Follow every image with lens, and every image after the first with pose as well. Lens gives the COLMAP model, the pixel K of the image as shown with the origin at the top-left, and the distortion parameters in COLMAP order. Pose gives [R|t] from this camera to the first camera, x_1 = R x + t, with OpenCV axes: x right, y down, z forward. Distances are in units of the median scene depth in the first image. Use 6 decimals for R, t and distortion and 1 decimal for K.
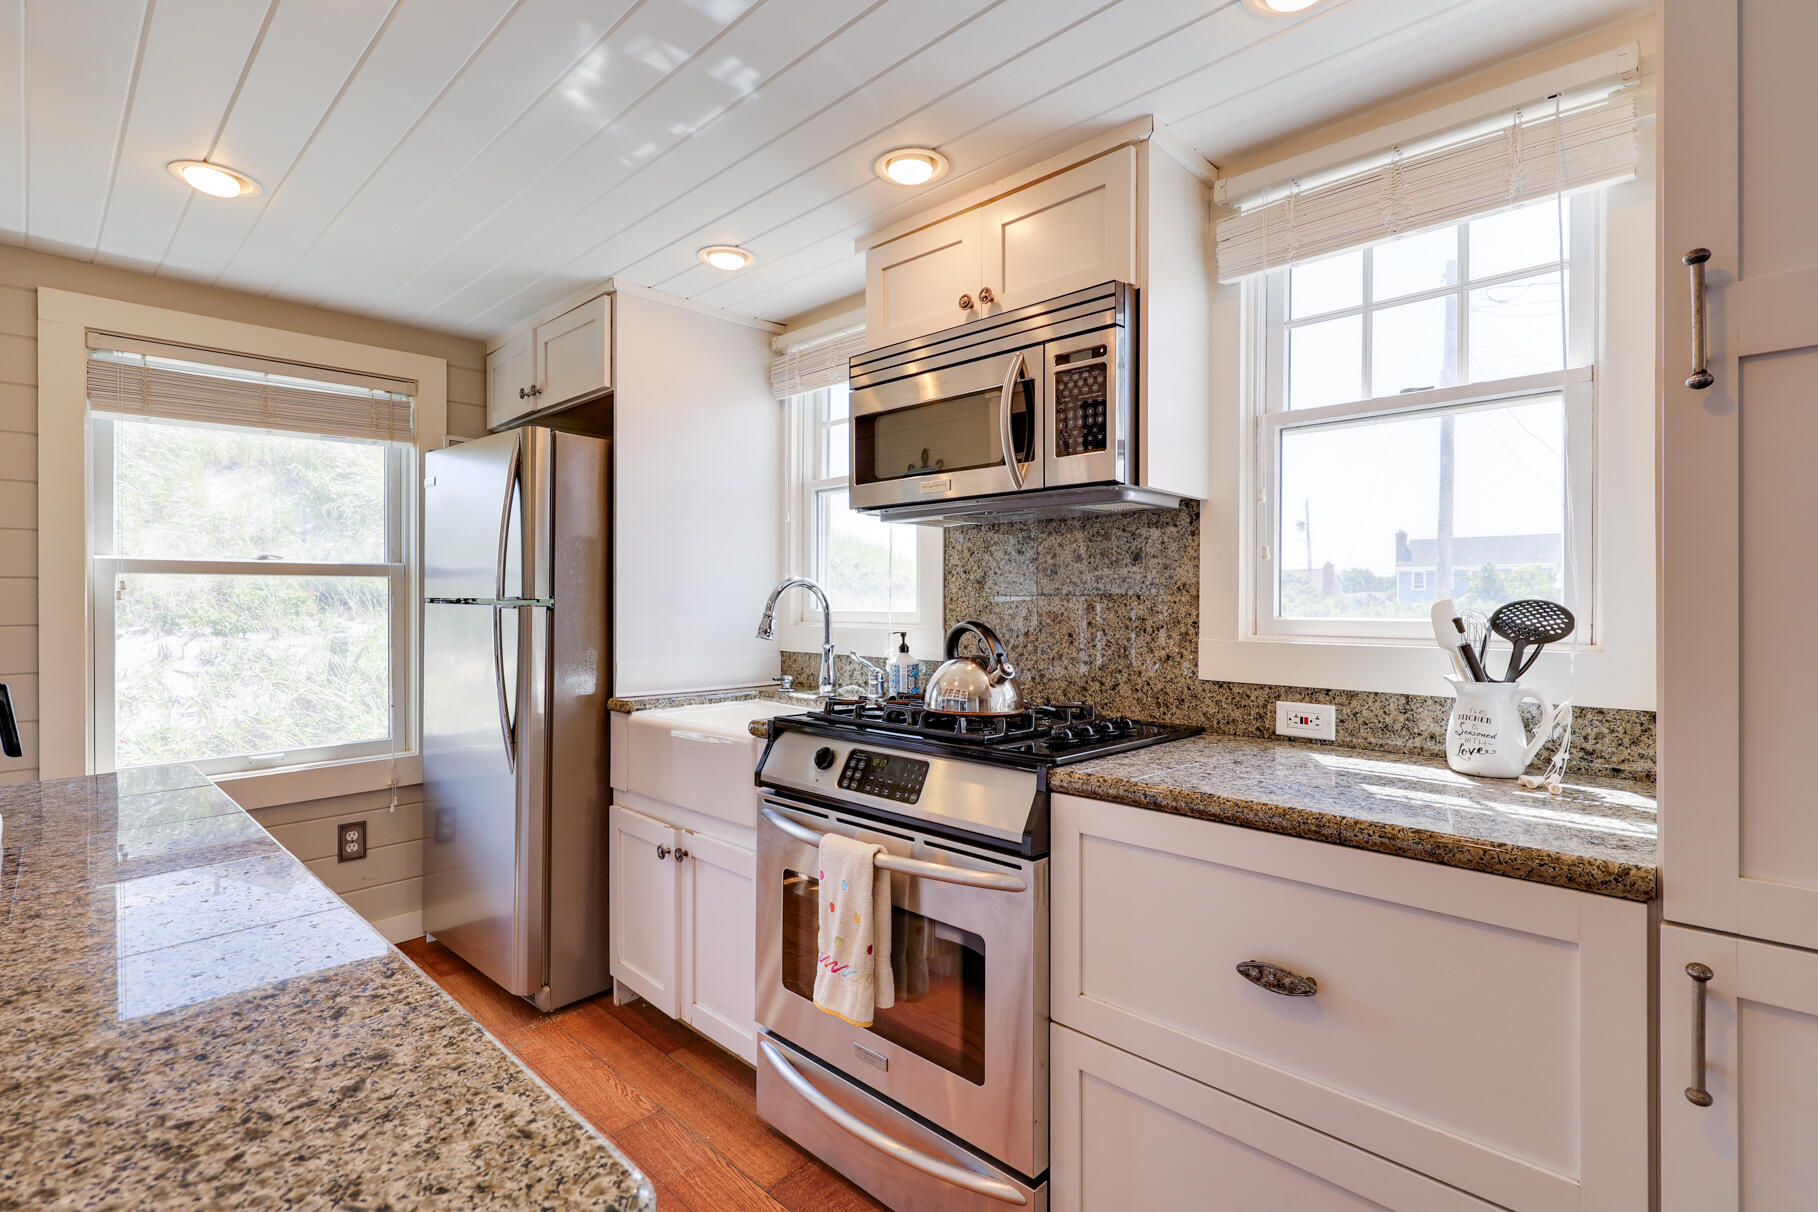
lens RADIAL K [[838.8, 0, 910.5], [0, 838.8, 604.0], [0, 0, 1]] dist [0.001239, 0.000362]
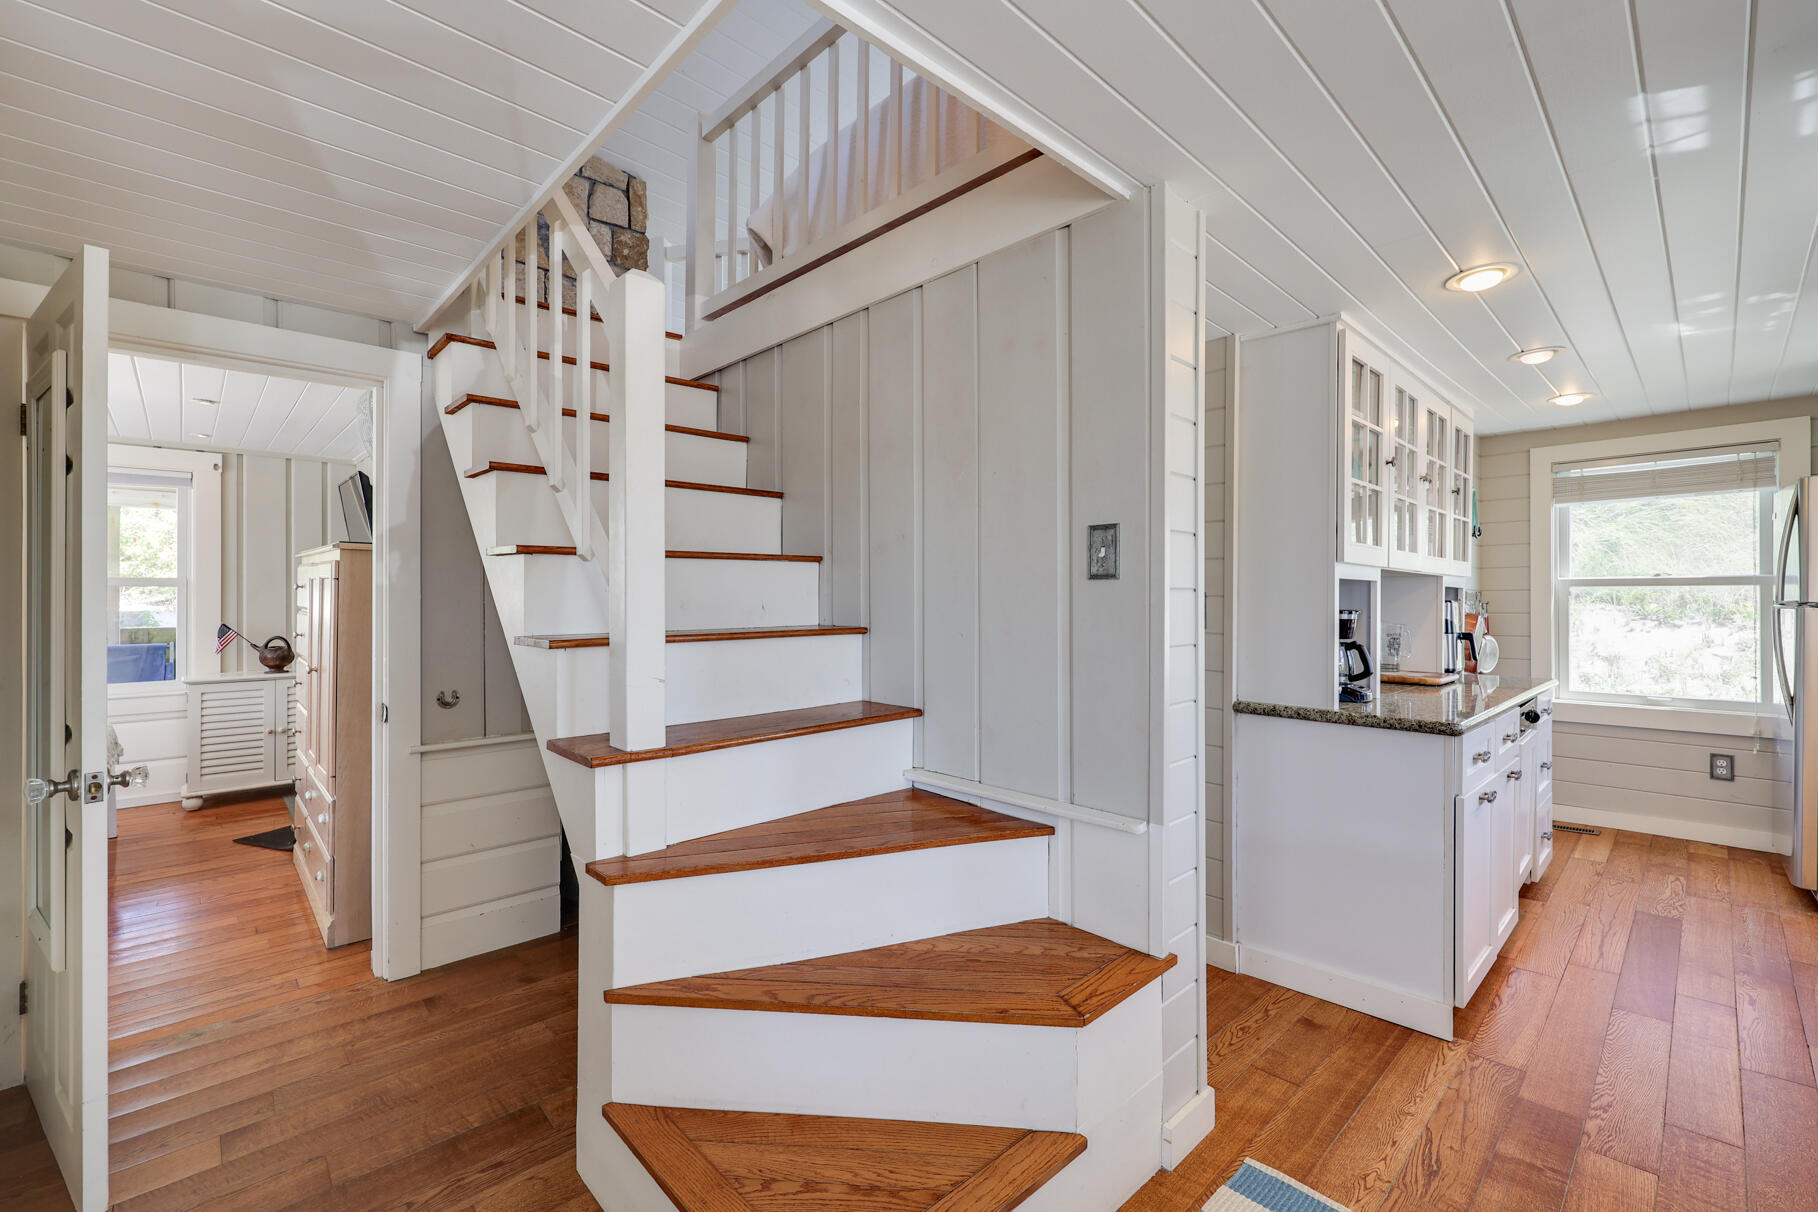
lens RADIAL K [[753.9, 0, 921.7], [0, 753.9, 592.2], [0, 0, 1]] dist [-0.000213, 0.001376]
pose [[-0.053947, -0.005322, -0.998530, 1.038044], [-0.004834, 0.999975, -0.005069, -0.011401], [0.998532, 0.004553, -0.053971, -0.458095]]
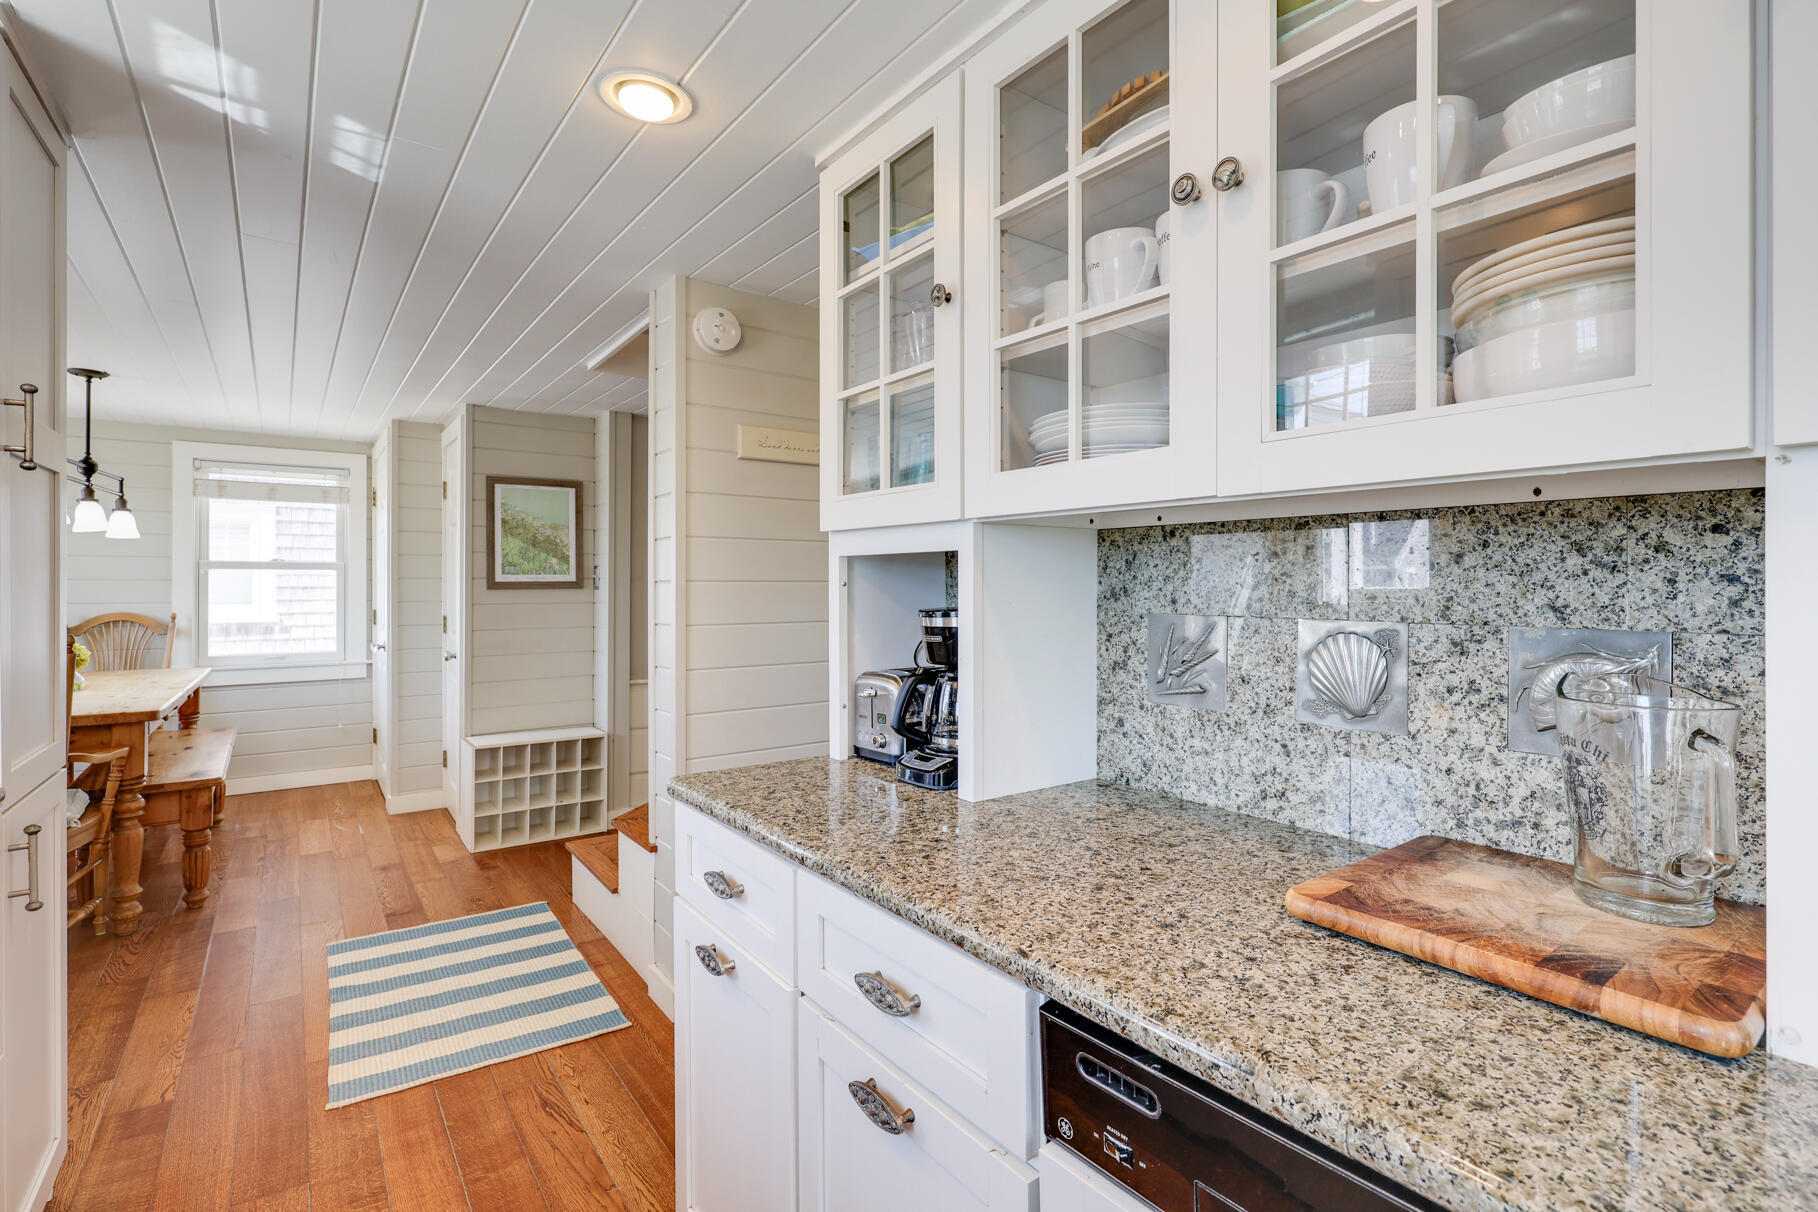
lens RADIAL K [[856.1, 0, 912.4], [0, 856.1, 582.8], [0, 0, 1]] dist [0.001243, -0.000812]
pose [[-0.985077, 0.003720, 0.172073, -0.444094], [0.003266, 0.999990, -0.002919, -0.012624], [-0.172083, -0.002314, -0.985080, 1.009703]]
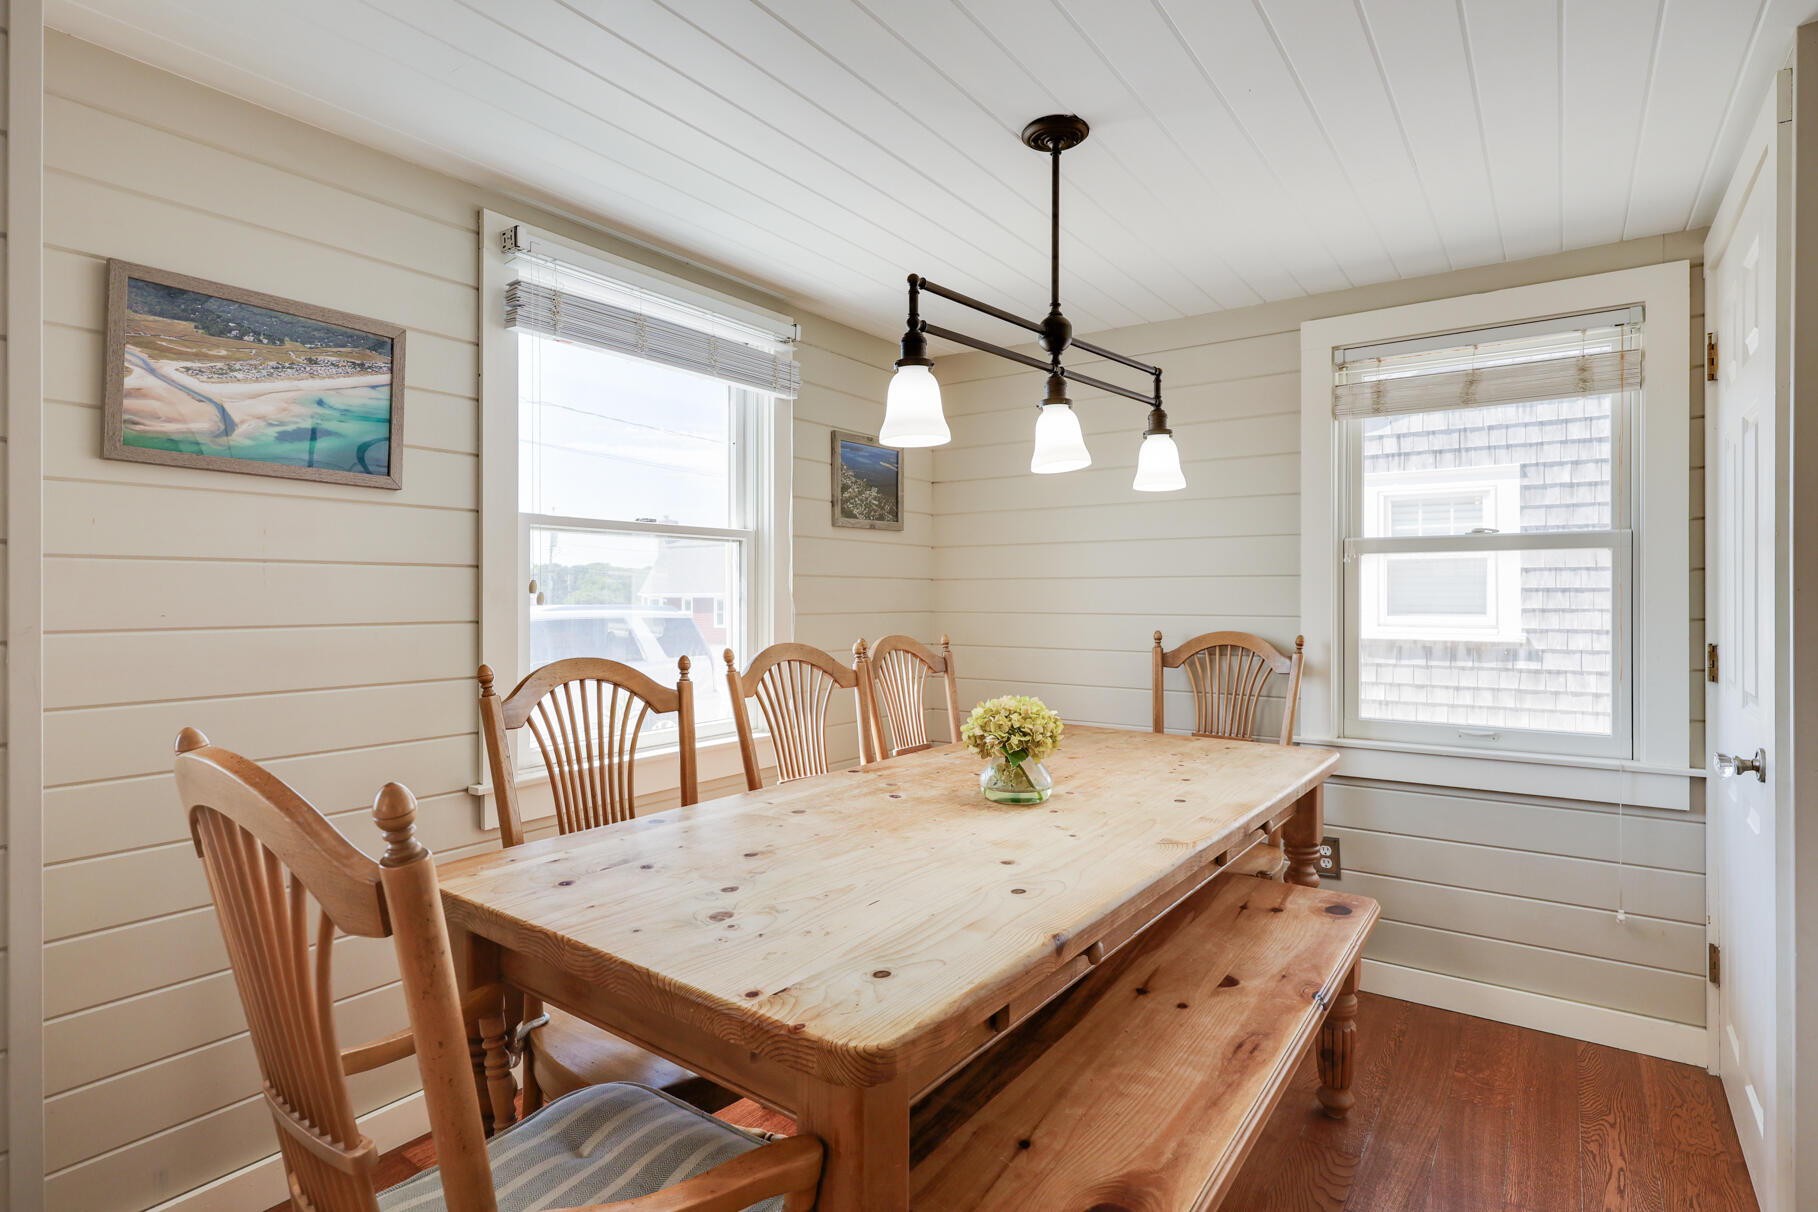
lens RADIAL K [[919.0, 0, 915.5], [0, 919.0, 598.8], [0, 0, 1]] dist [0.011324, -0.001299]
pose [[-0.150755, -0.004593, 0.988560, 0.736212], [0.005209, 0.999972, 0.005440, -0.008909], [-0.988557, 0.005969, -0.150727, -0.240410]]
